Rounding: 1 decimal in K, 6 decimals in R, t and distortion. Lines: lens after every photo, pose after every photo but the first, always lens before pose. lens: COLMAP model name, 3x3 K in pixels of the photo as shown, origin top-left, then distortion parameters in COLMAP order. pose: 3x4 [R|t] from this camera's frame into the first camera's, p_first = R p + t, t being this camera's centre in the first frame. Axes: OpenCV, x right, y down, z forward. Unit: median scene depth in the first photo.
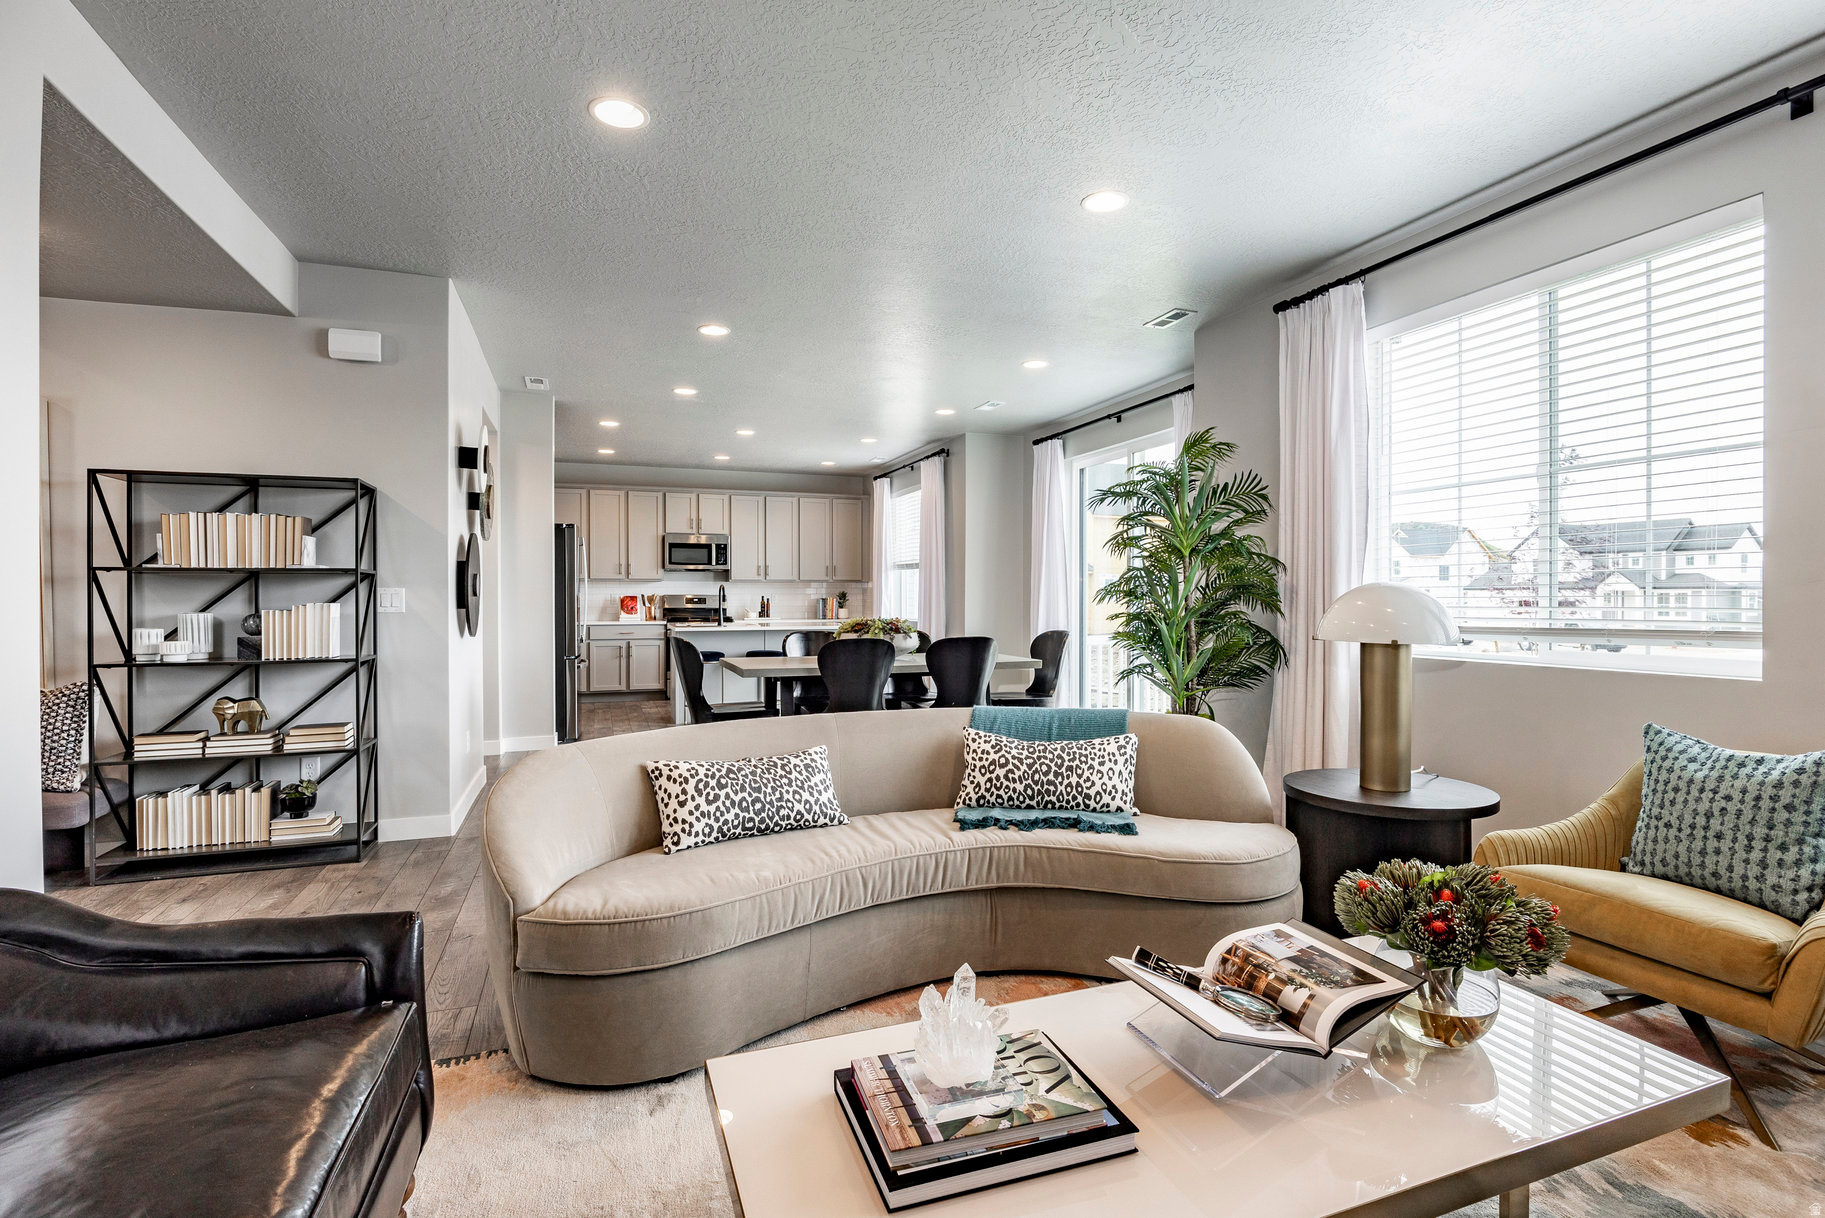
lens RADIAL K [[850.5, 0, 911.9], [0, 850.5, 601.2], [0, 0, 1]] dist [-0.018420, 0.000089]
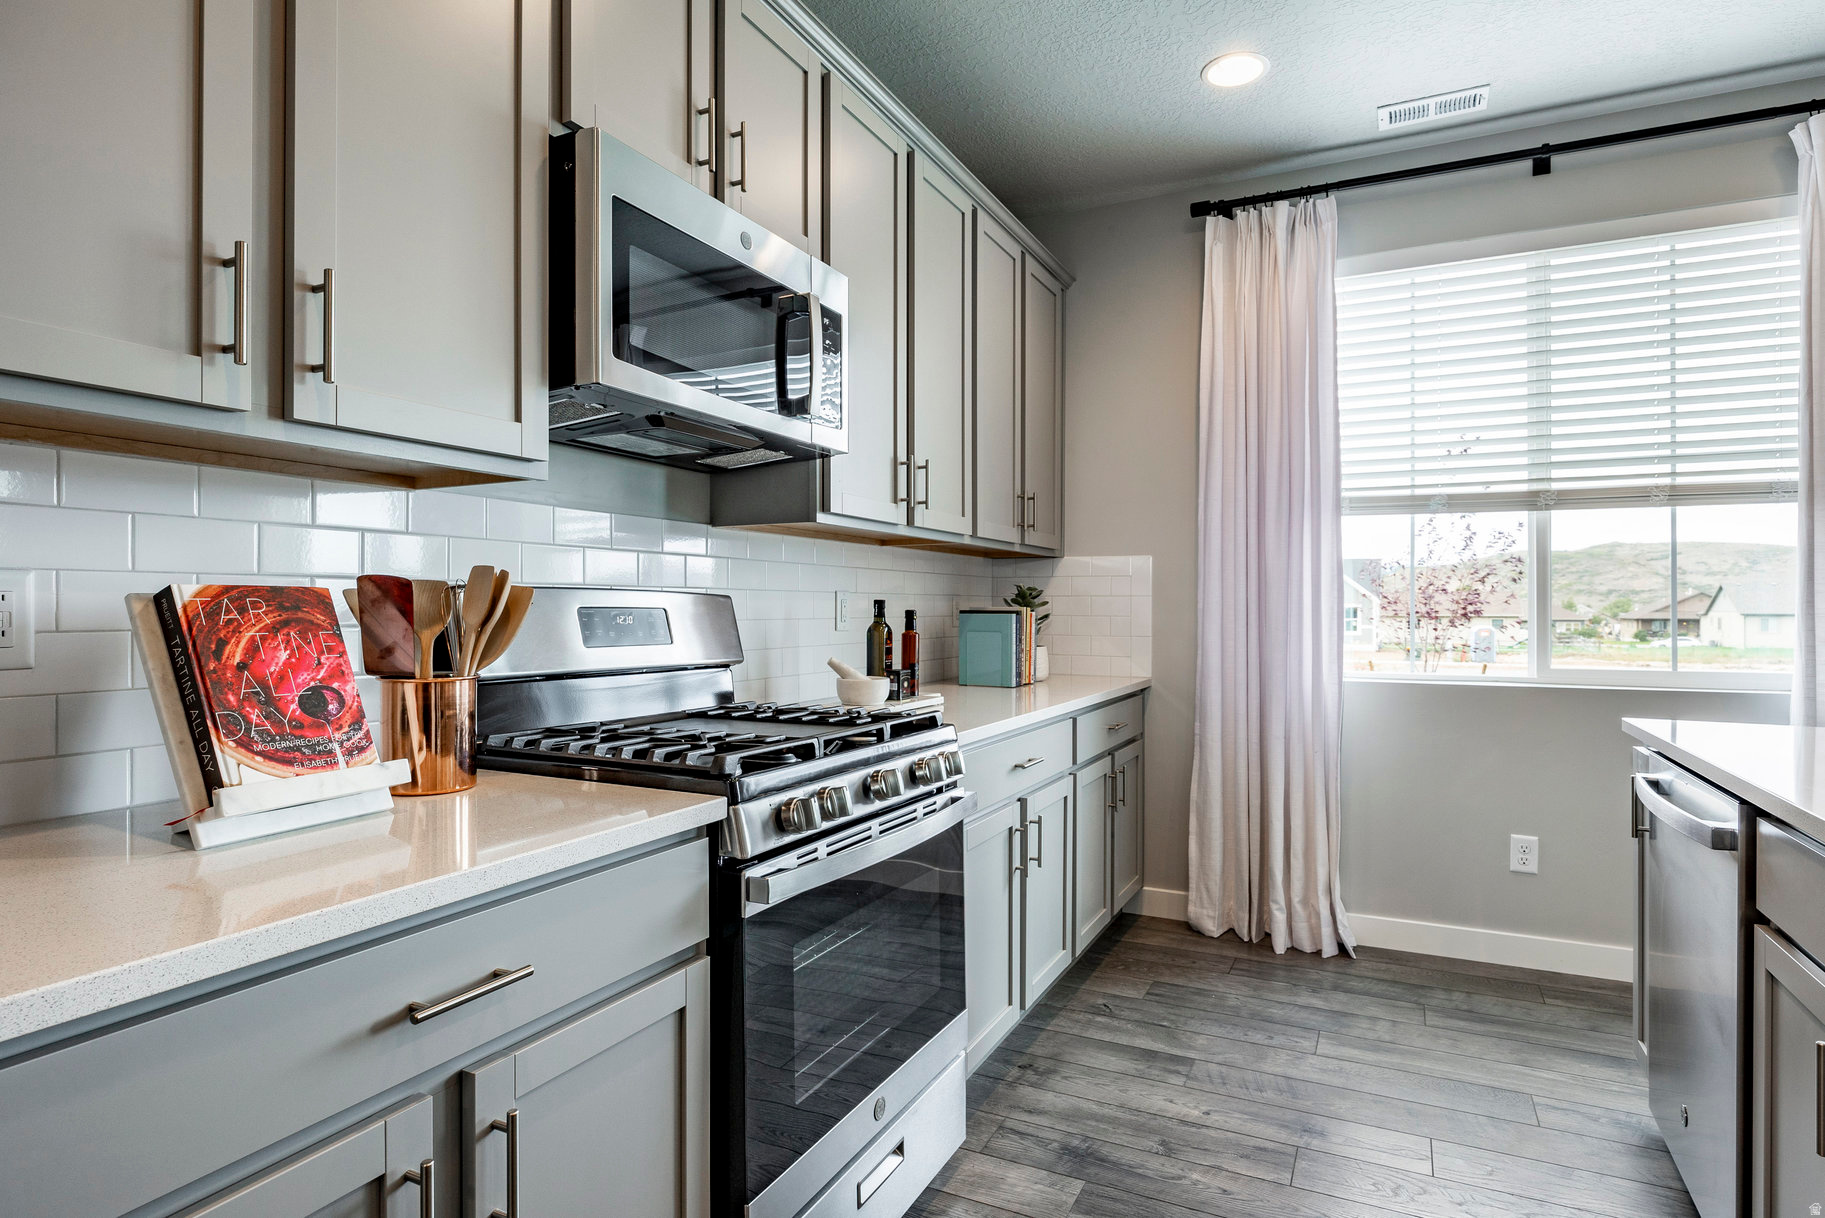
lens RADIAL K [[1042.7, 0, 912.5], [0, 1042.7, 609.0], [0, 0, 1]] dist [-0.001139, -0.000669]
pose [[0.755400, 0.000603, 0.655264, -0.588084], [0.001192, 0.999997, -0.002294, -0.002902], [-0.655263, 0.002514, 0.755396, 0.832098]]
